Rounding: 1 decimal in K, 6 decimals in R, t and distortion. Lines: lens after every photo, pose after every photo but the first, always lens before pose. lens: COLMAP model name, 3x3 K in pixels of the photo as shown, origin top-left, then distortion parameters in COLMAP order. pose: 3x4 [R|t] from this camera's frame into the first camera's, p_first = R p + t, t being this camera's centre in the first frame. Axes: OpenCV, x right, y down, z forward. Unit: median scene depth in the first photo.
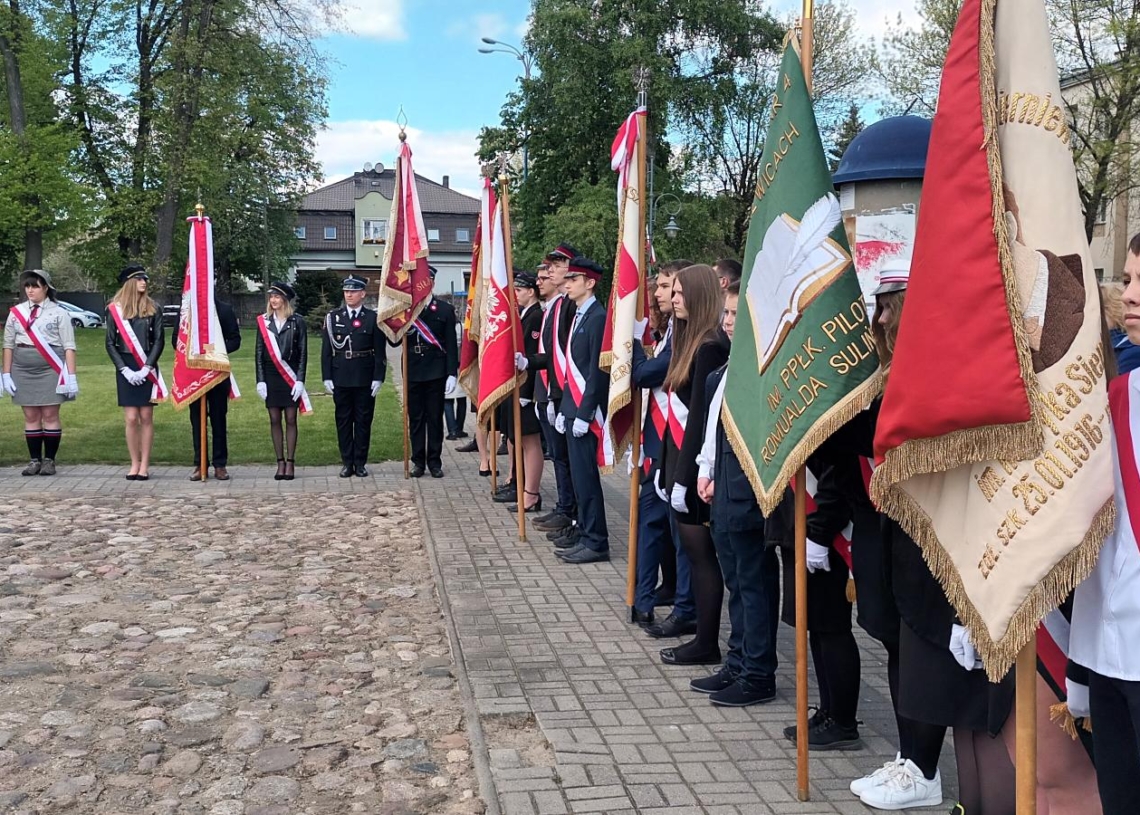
lens RADIAL K [[1329.9, 0, 570.0], [0, 1329.9, 407.5], [0, 0, 1]] dist [0.134085, -0.272050]
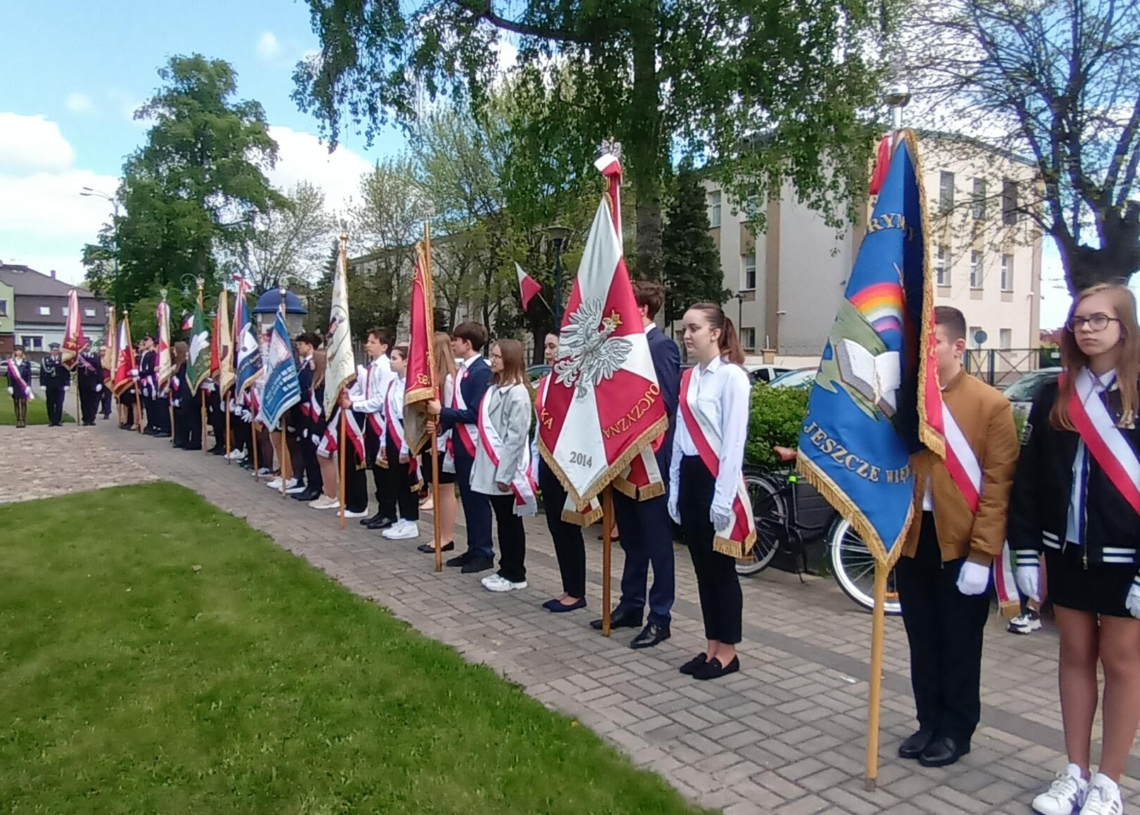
lens RADIAL K [[883.8, 0, 570.0], [0, 883.8, 407.5], [0, 0, 1]] dist [-0.008500, -0.003072]
pose [[0.903372, -0.022966, 0.428242, 0.000378], [0.033020, 0.999326, -0.016063, 0.015103], [-0.427584, 0.028651, 0.903521, -0.171669]]
